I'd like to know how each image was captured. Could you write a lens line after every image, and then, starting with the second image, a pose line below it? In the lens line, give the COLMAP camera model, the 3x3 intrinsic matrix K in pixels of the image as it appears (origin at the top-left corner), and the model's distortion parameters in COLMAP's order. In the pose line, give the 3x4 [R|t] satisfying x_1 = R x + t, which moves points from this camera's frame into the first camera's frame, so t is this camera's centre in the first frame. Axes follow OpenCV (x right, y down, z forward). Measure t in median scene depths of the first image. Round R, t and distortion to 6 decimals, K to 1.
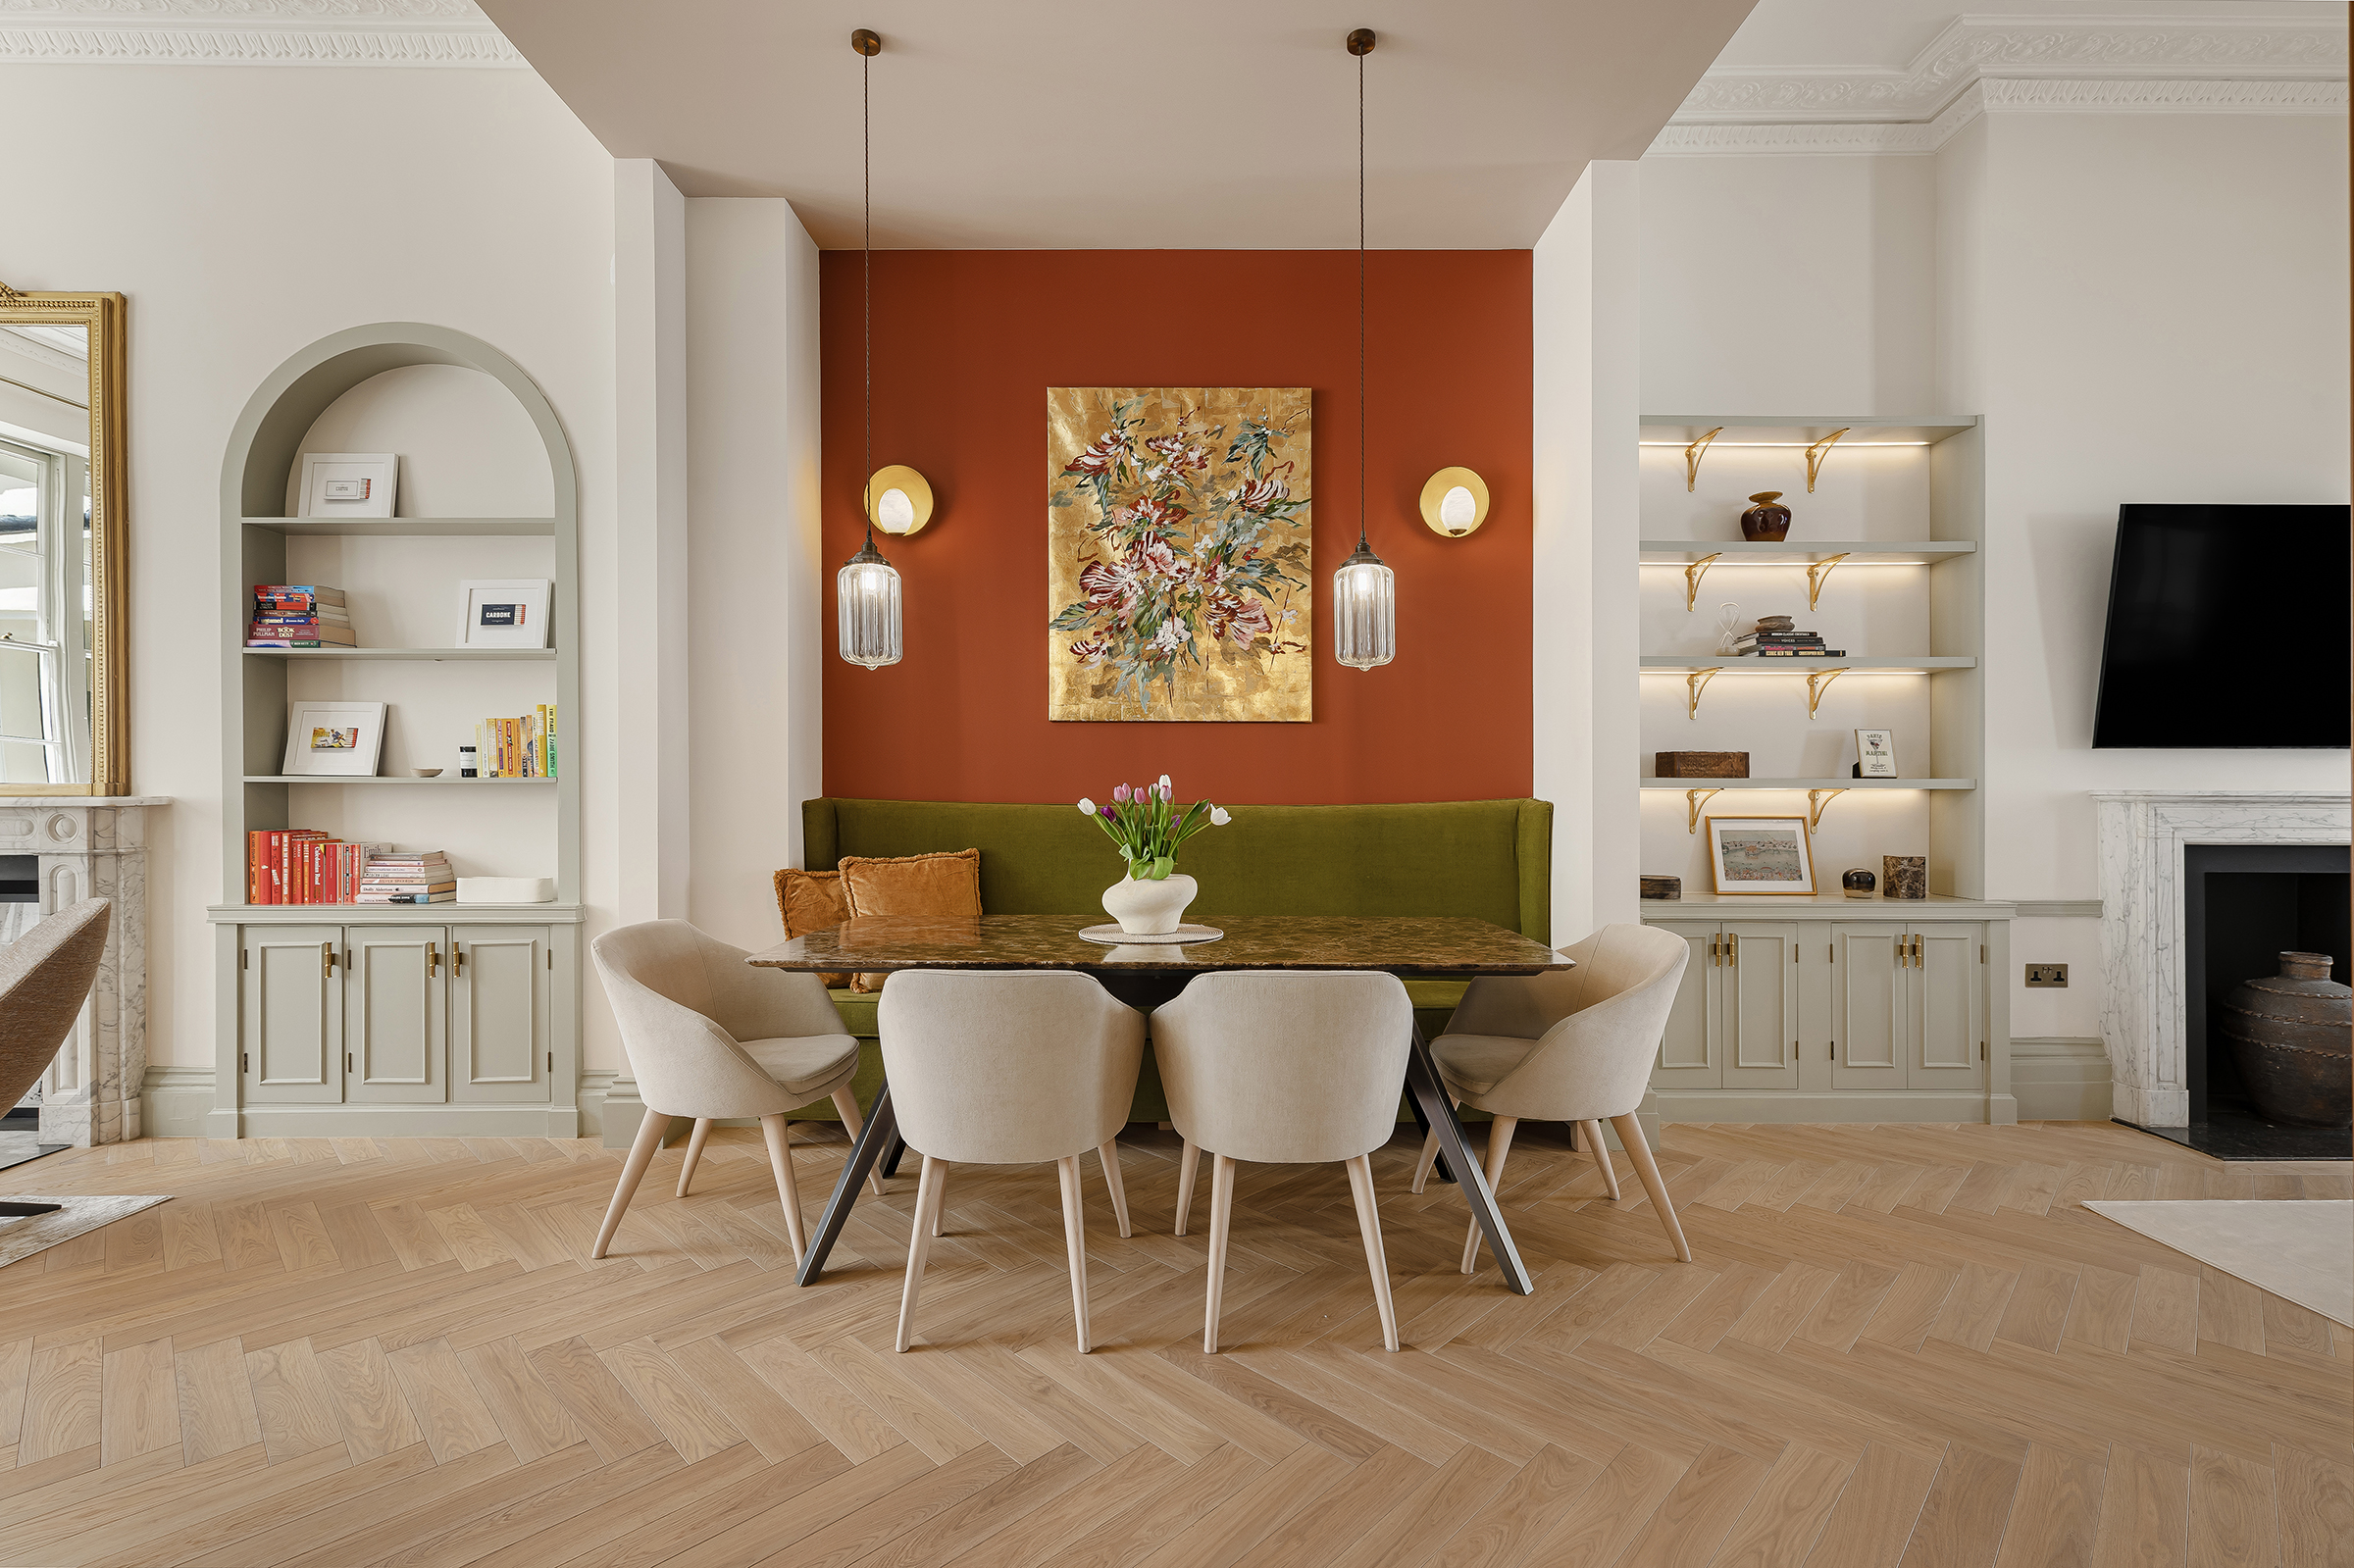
lens RADIAL K [[1048.0, 0, 1168.4], [0, 1048.0, 790.3], [0, 0, 1]] dist [0.006853, -0.000143]
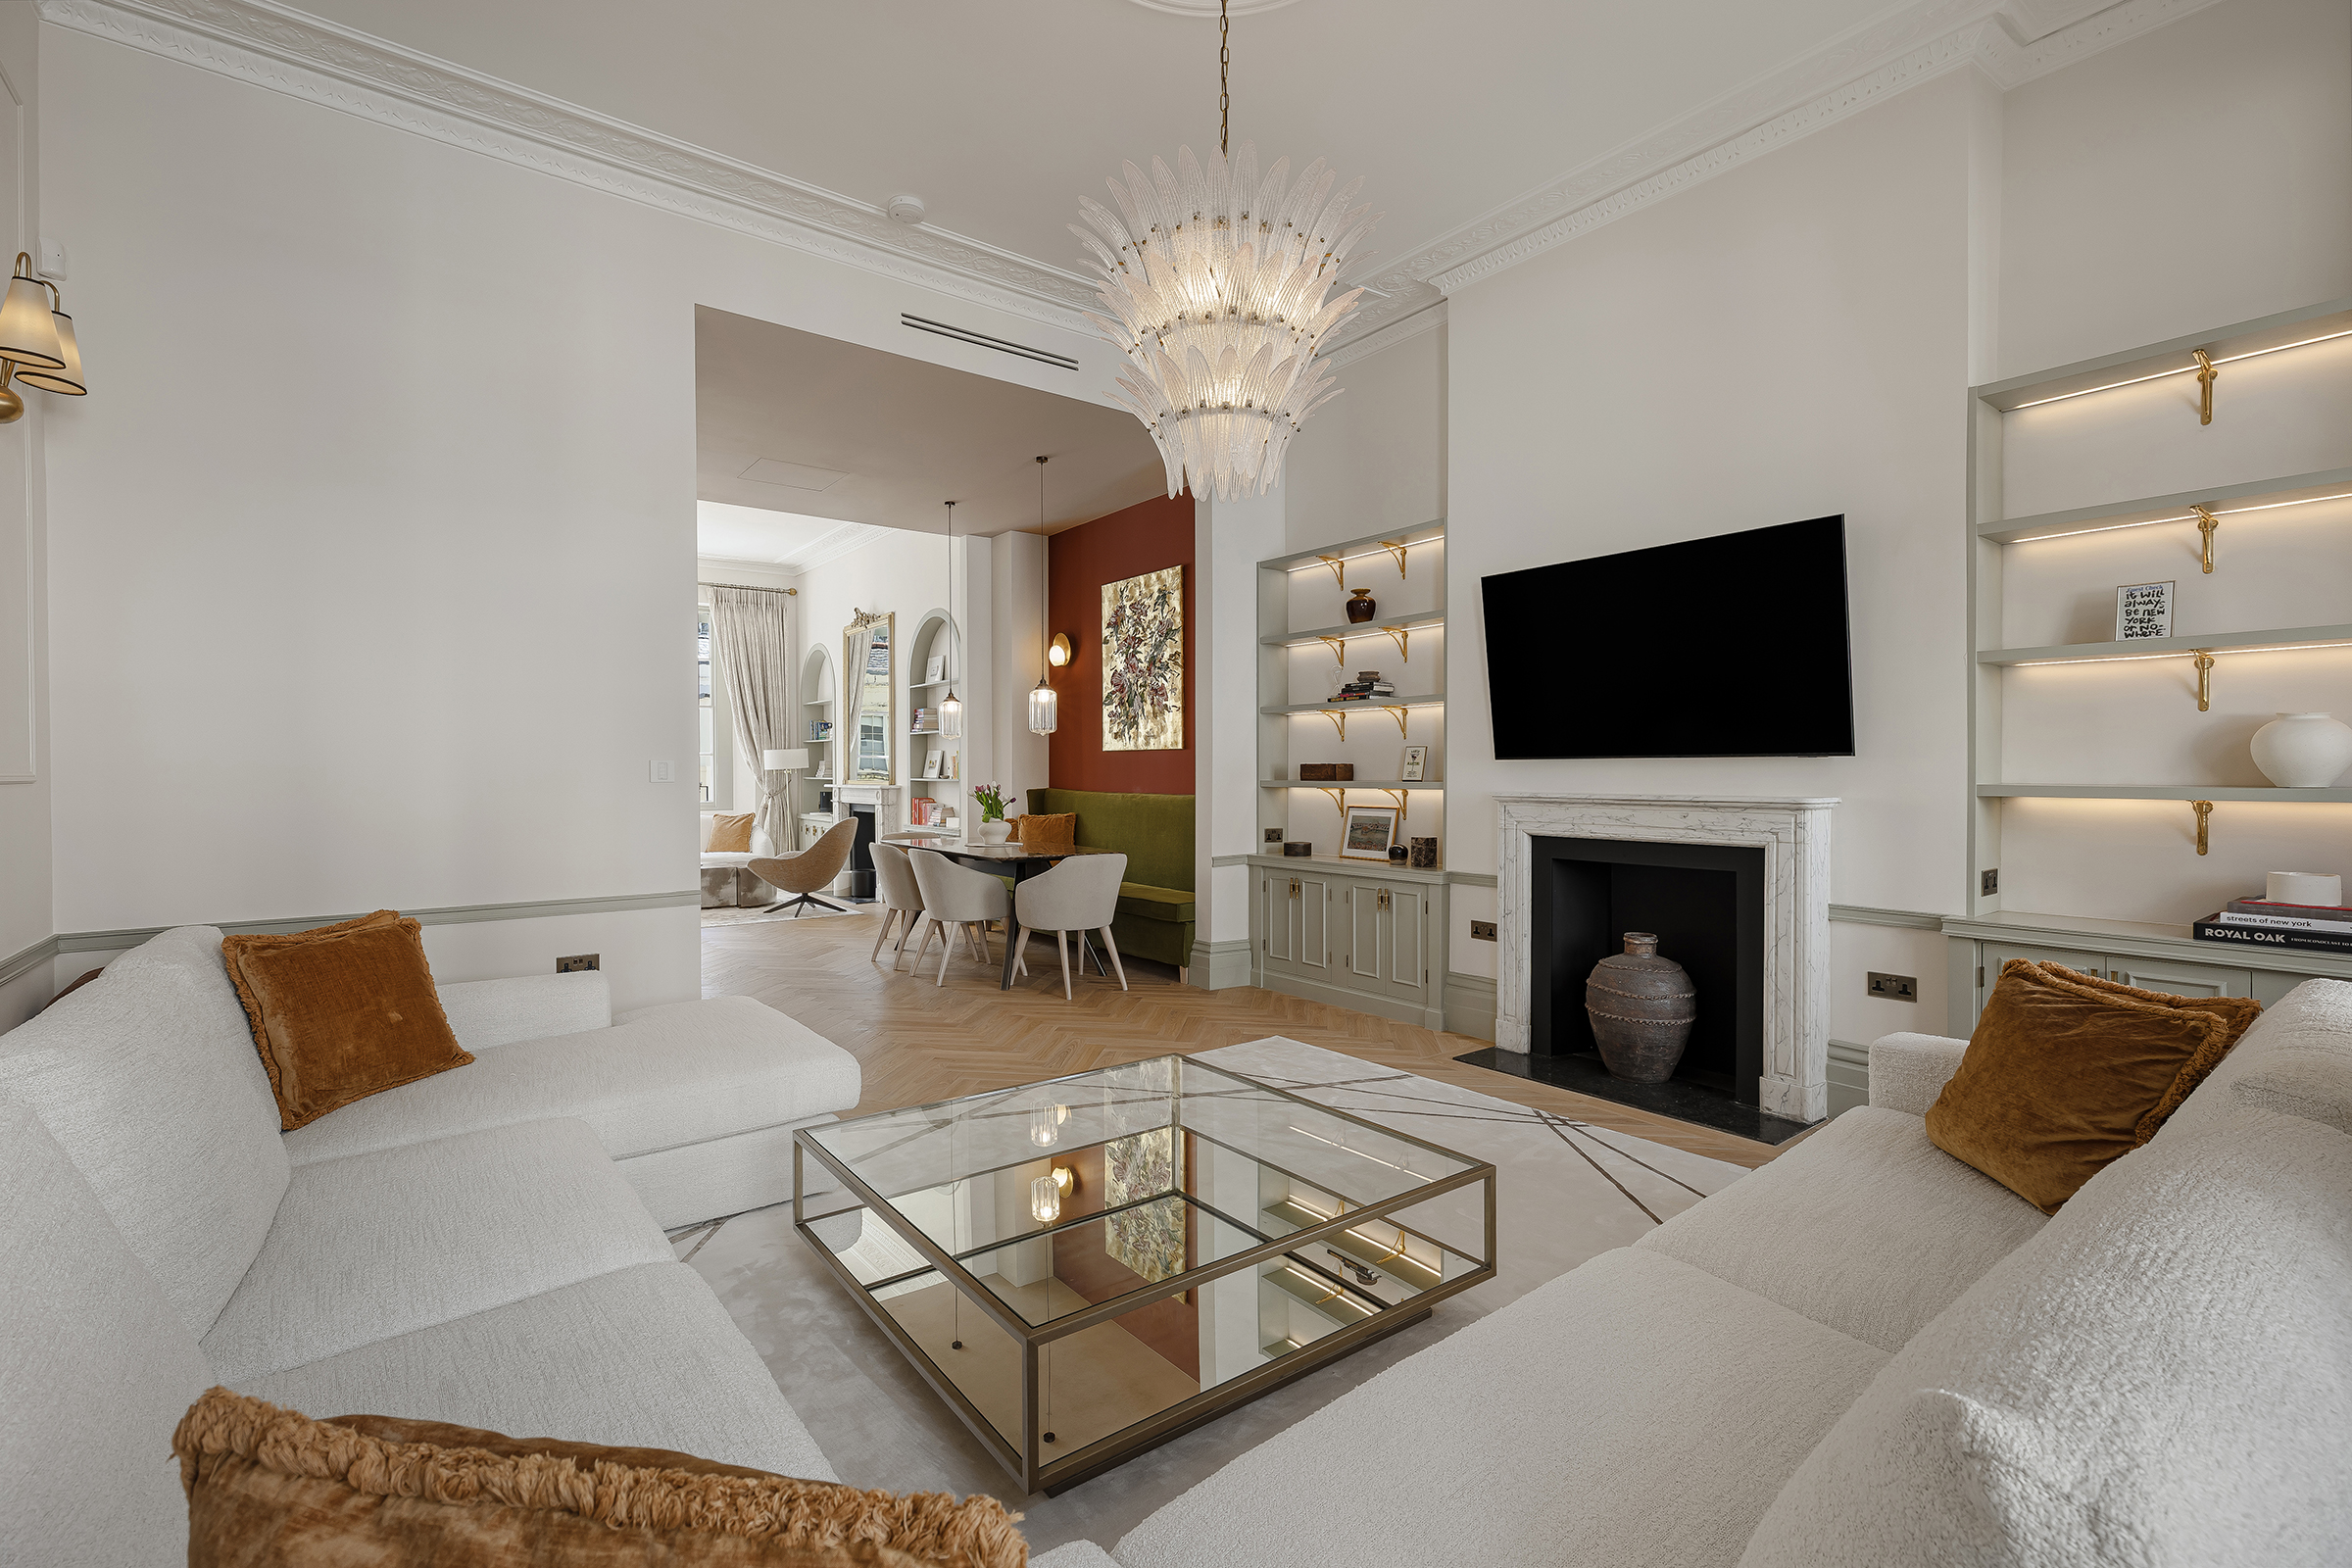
lens RADIAL K [[1055.6, 0, 1164.3], [0, 1055.6, 790.6], [0, 0, 1]] dist [0.002866, 0.000380]
pose [[0.593933, 0.011362, -0.804434, 1.727044], [-0.002477, 0.999921, 0.012294, -0.017049], [0.804510, -0.005309, 0.593915, -0.119604]]
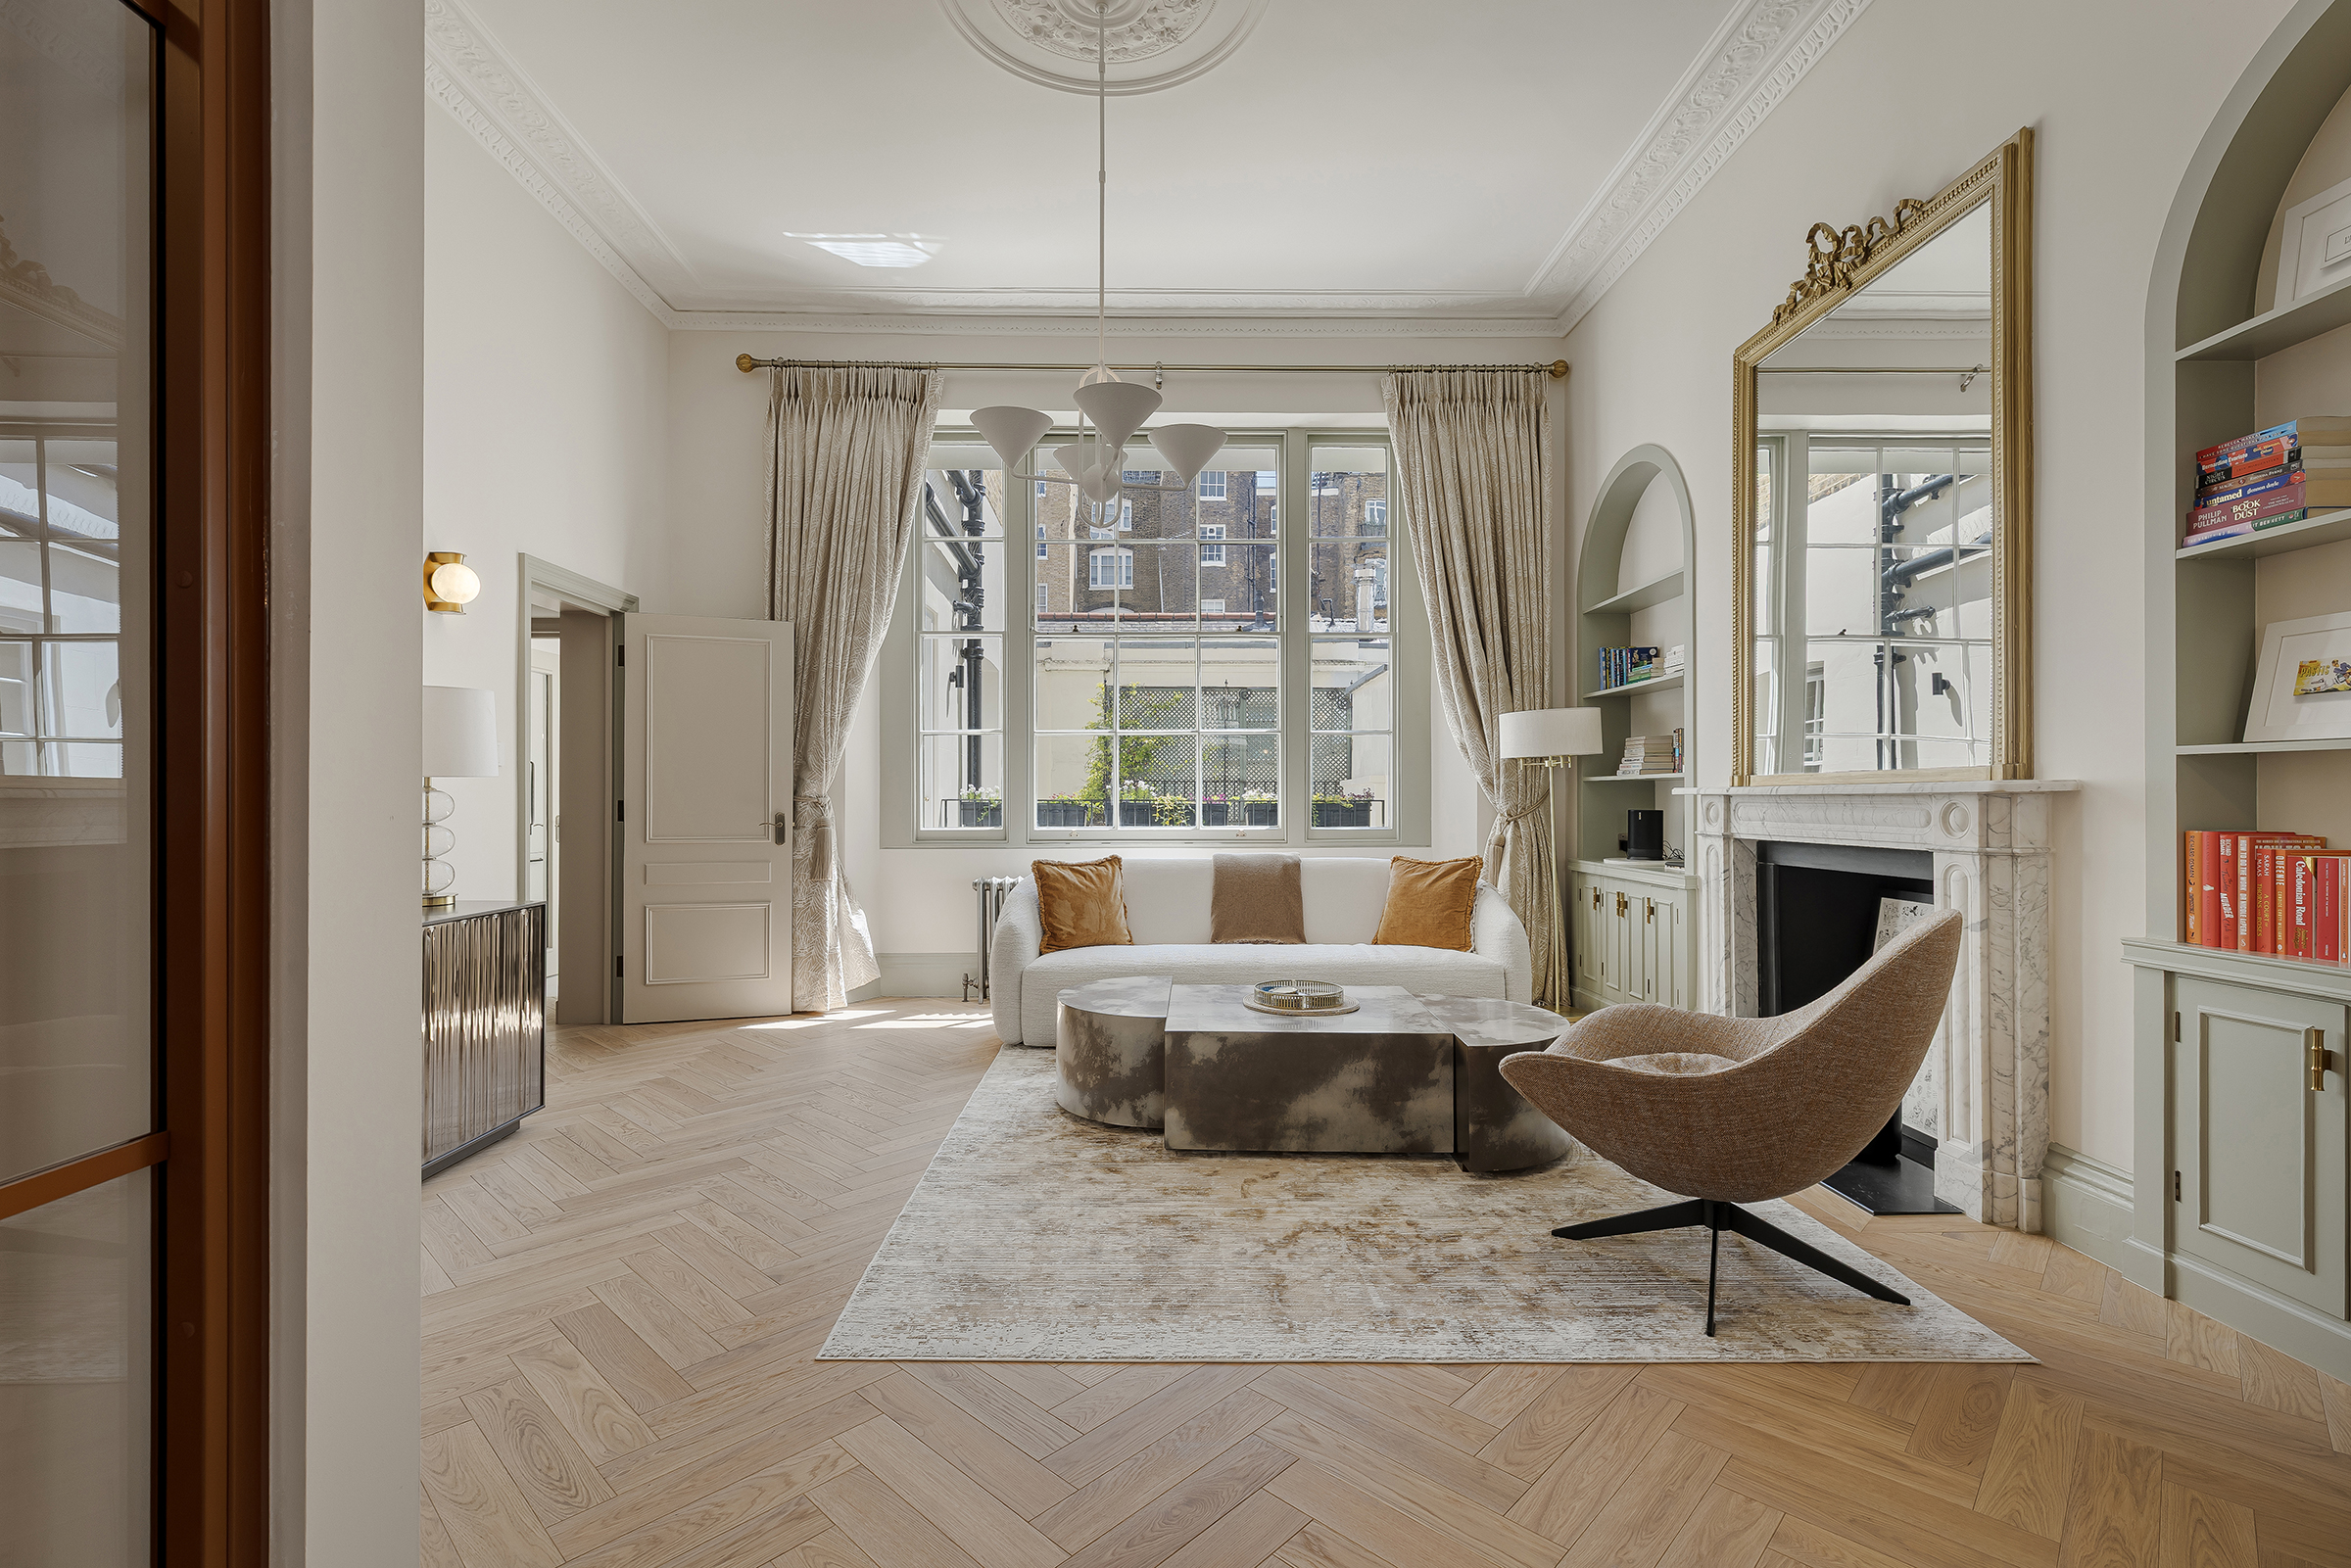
lens RADIAL K [[1047.8, 0, 1165.5], [0, 1047.8, 801.0], [0, 0, 1]] dist [0.000664, 0.000189]
pose [[0.014596, -0.000960, -0.999893, -0.227974], [-0.005054, 0.999987, -0.001034, 0.023658], [0.999881, 0.005068, 0.014591, 0.351181]]
